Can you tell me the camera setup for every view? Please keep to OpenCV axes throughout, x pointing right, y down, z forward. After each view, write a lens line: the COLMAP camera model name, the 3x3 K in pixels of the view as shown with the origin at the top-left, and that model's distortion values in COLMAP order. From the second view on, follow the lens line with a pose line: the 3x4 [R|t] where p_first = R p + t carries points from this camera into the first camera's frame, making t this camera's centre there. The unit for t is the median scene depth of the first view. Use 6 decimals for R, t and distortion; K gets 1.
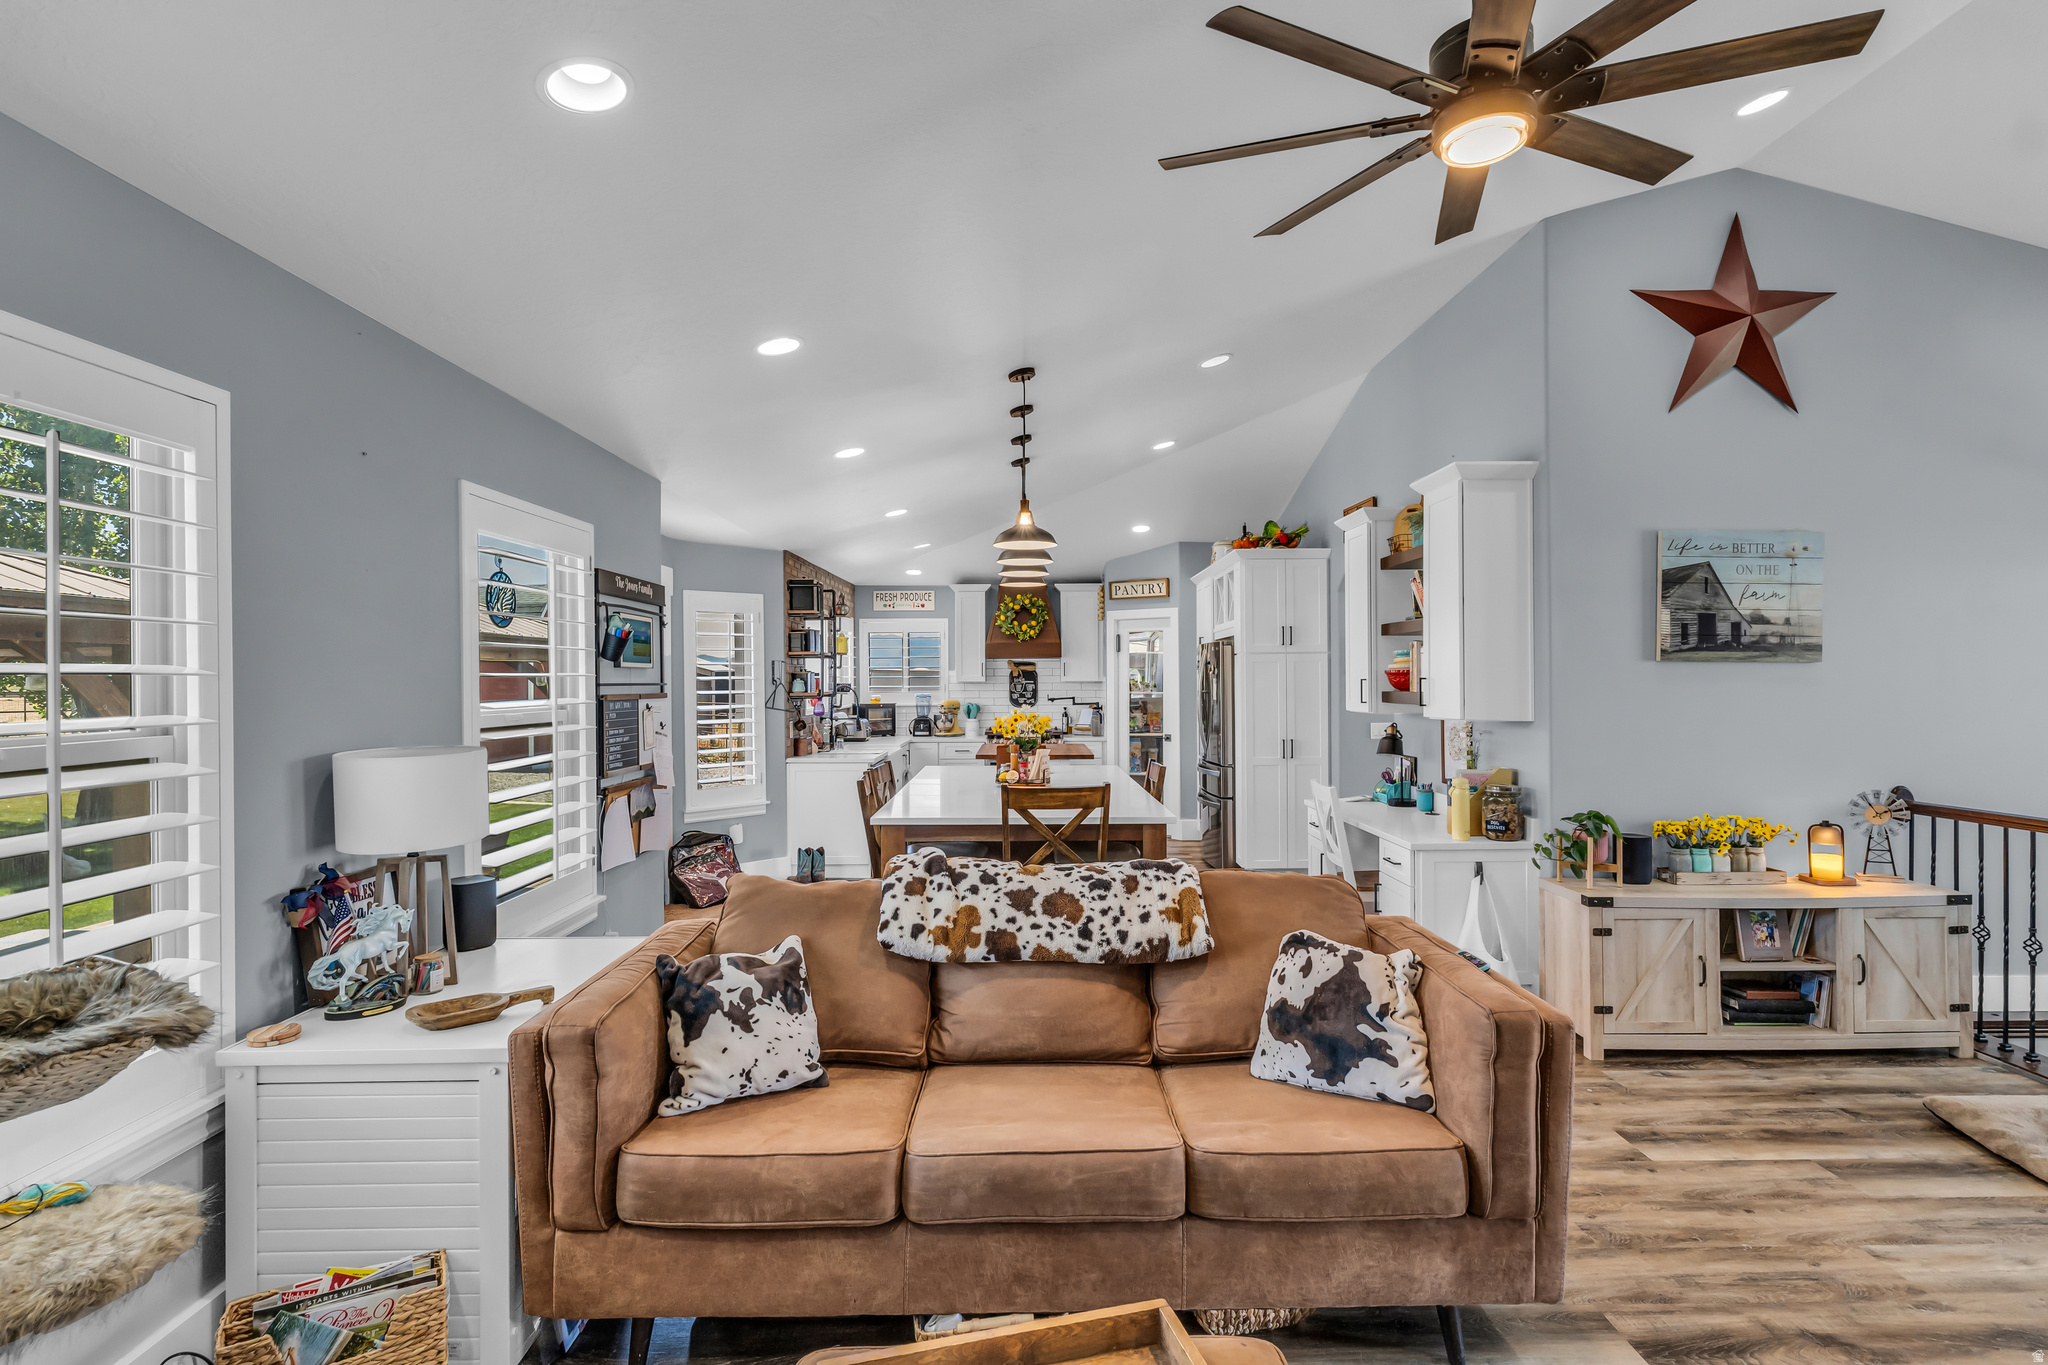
lens RADIAL K [[993.2, 0, 1033.6], [0, 993.2, 676.7], [0, 0, 1]] dist [0.000934, 0.001184]
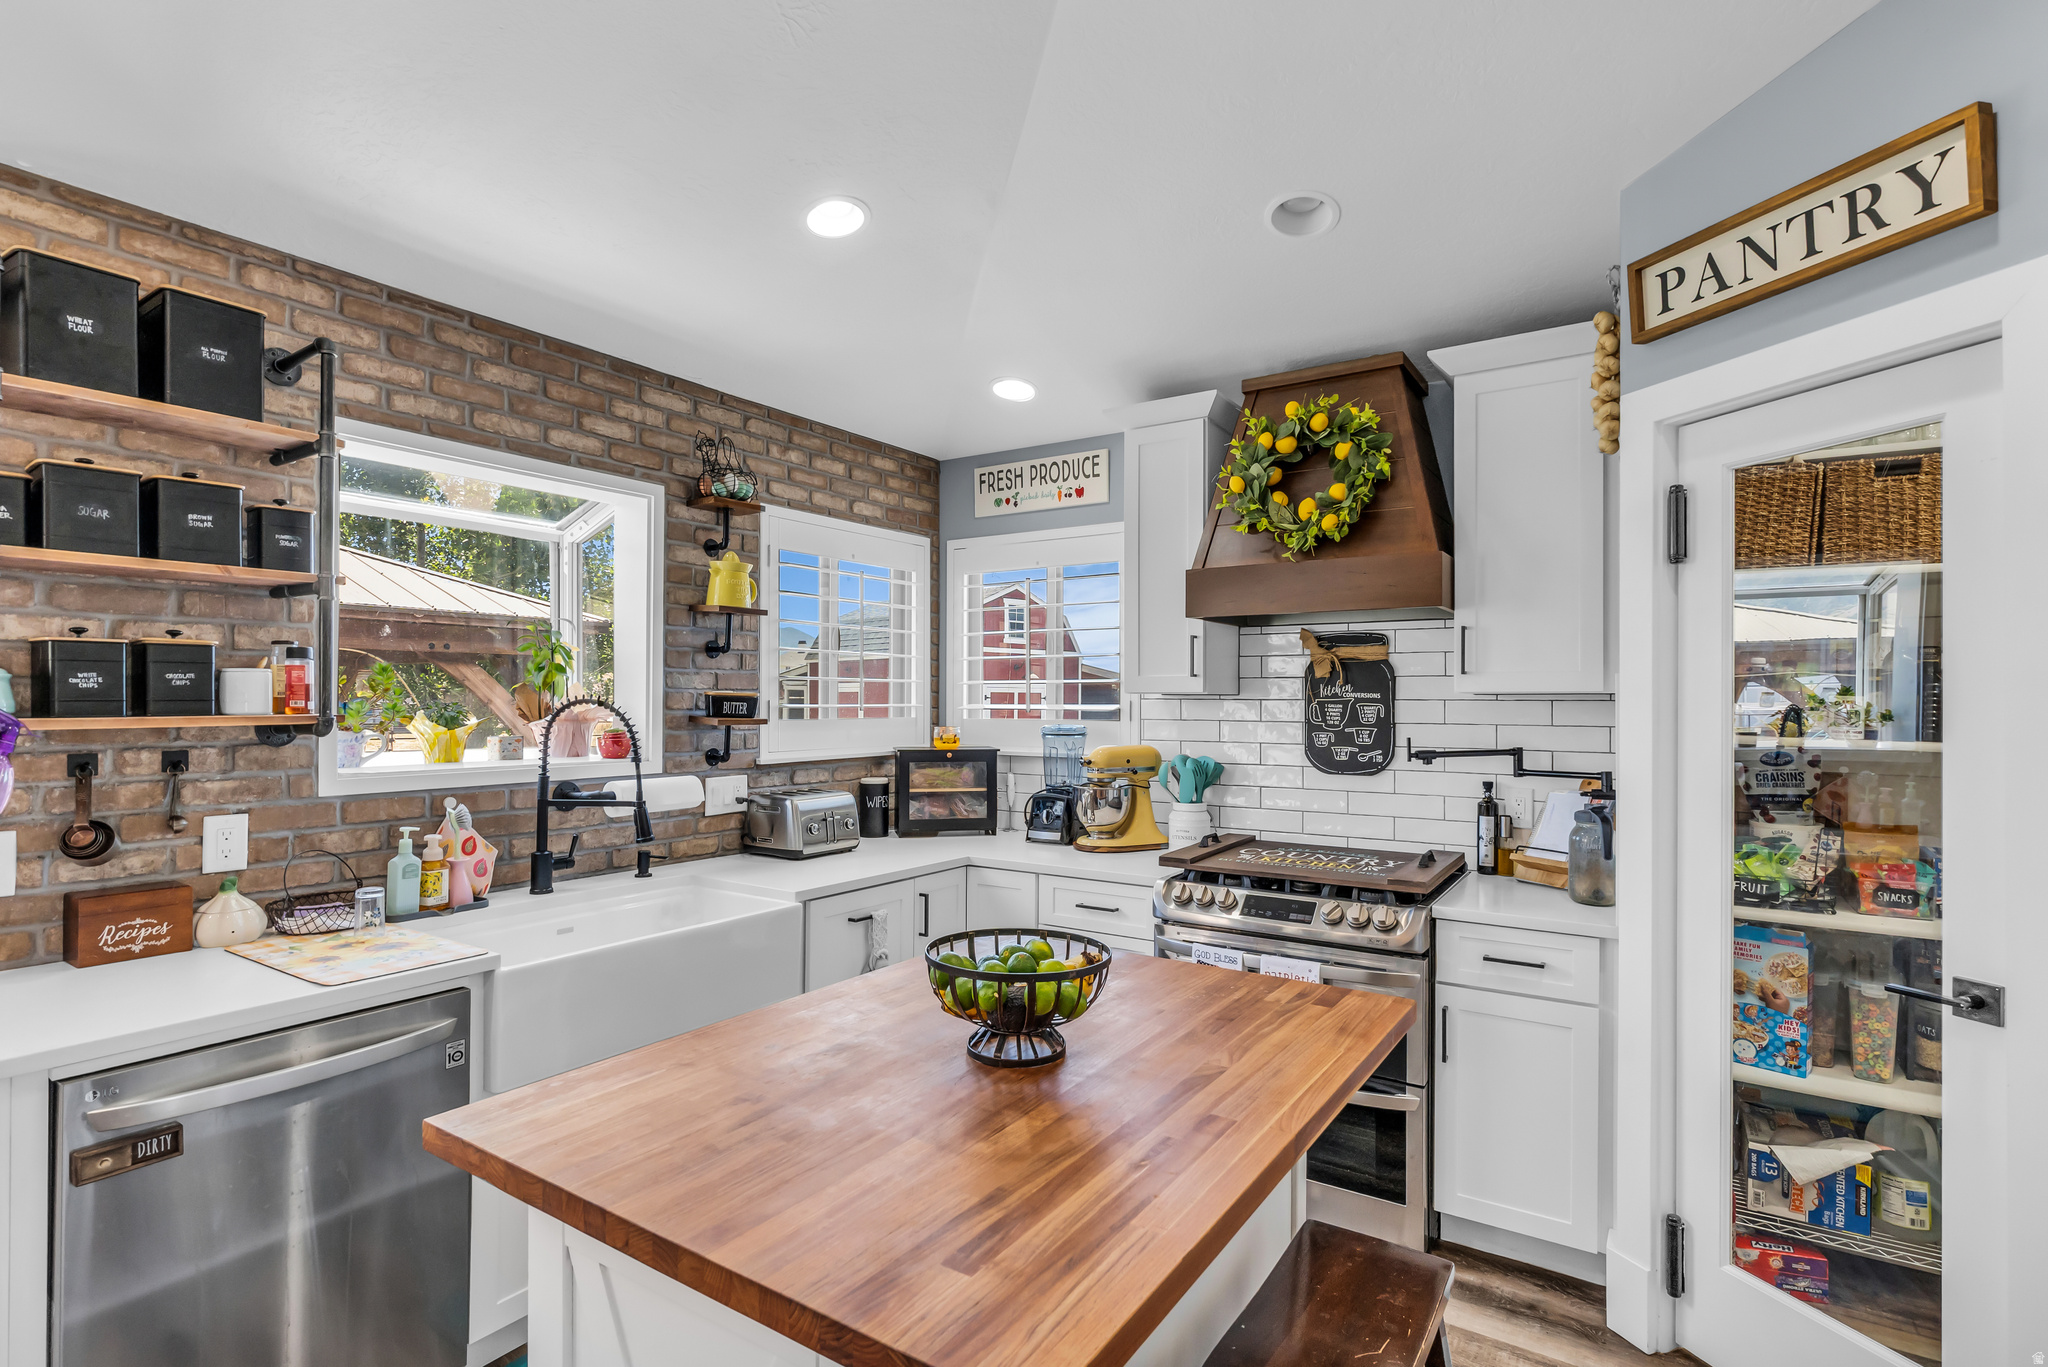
lens RADIAL K [[993.2, 0, 1031.6], [0, 993.2, 695.3], [0, 0, 1]] dist [0.000934, 0.001184]
pose [[0.829954, 0.005595, -0.557804, 0.093122], [-0.008940, 0.999955, -0.003272, 0.007852], [0.557761, 0.007702, 0.829966, 0.754740]]
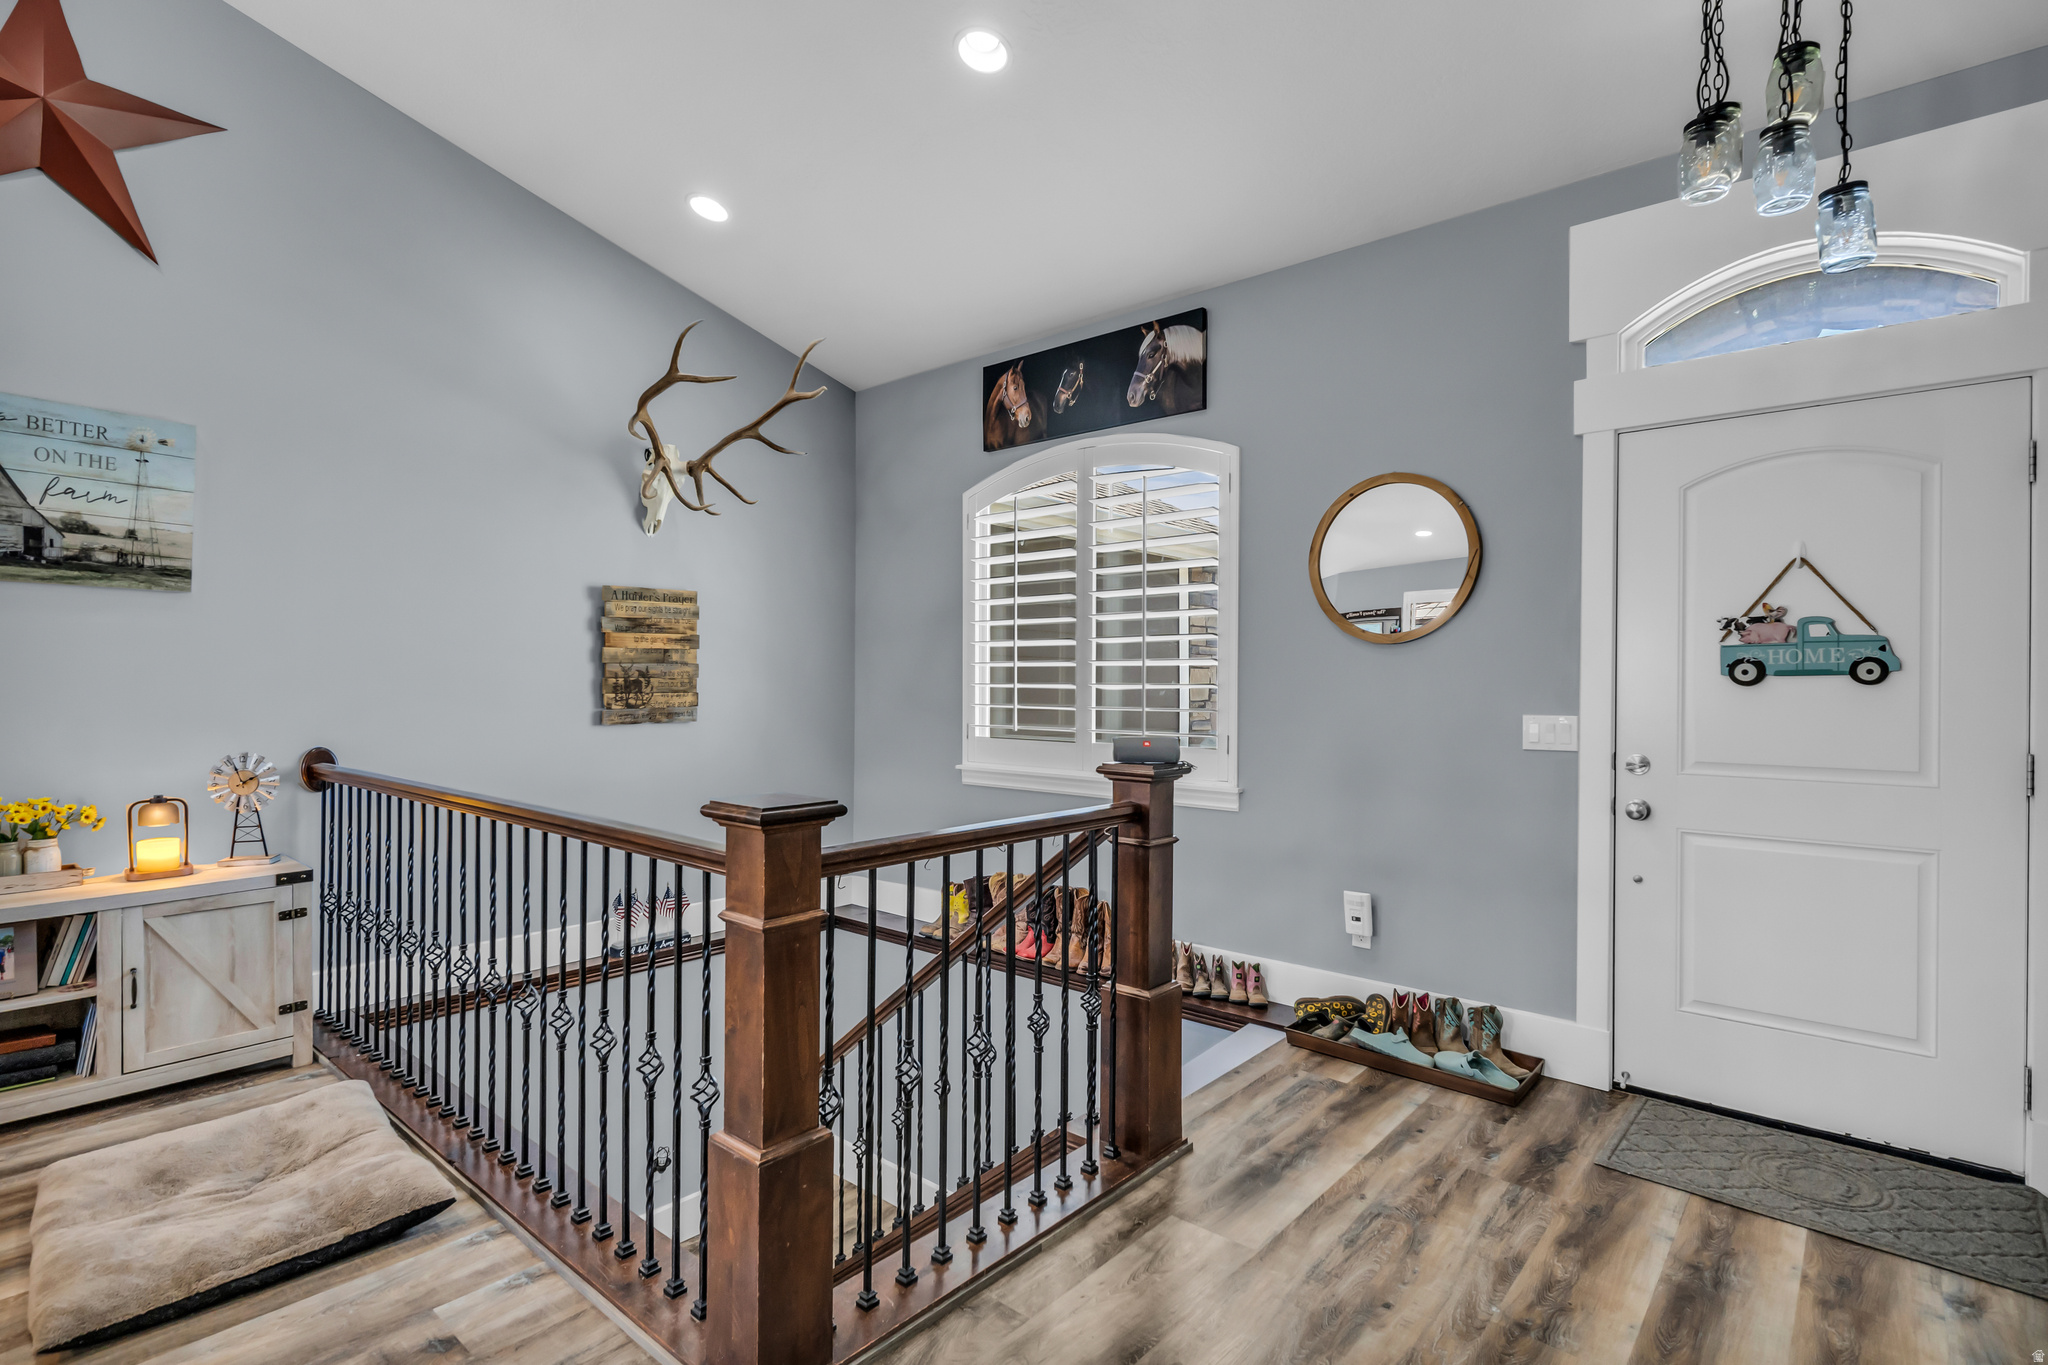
lens RADIAL K [[993.2, 0, 1017.5], [0, 993.2, 679.3], [0, 0, 1]] dist [0.000934, 0.001184]
pose [[0.664984, 0.008507, 0.746809, 0.285597], [-0.011881, 0.999929, -0.000811, 0.020797], [-0.746763, -0.008334, 0.665038, -0.001740]]
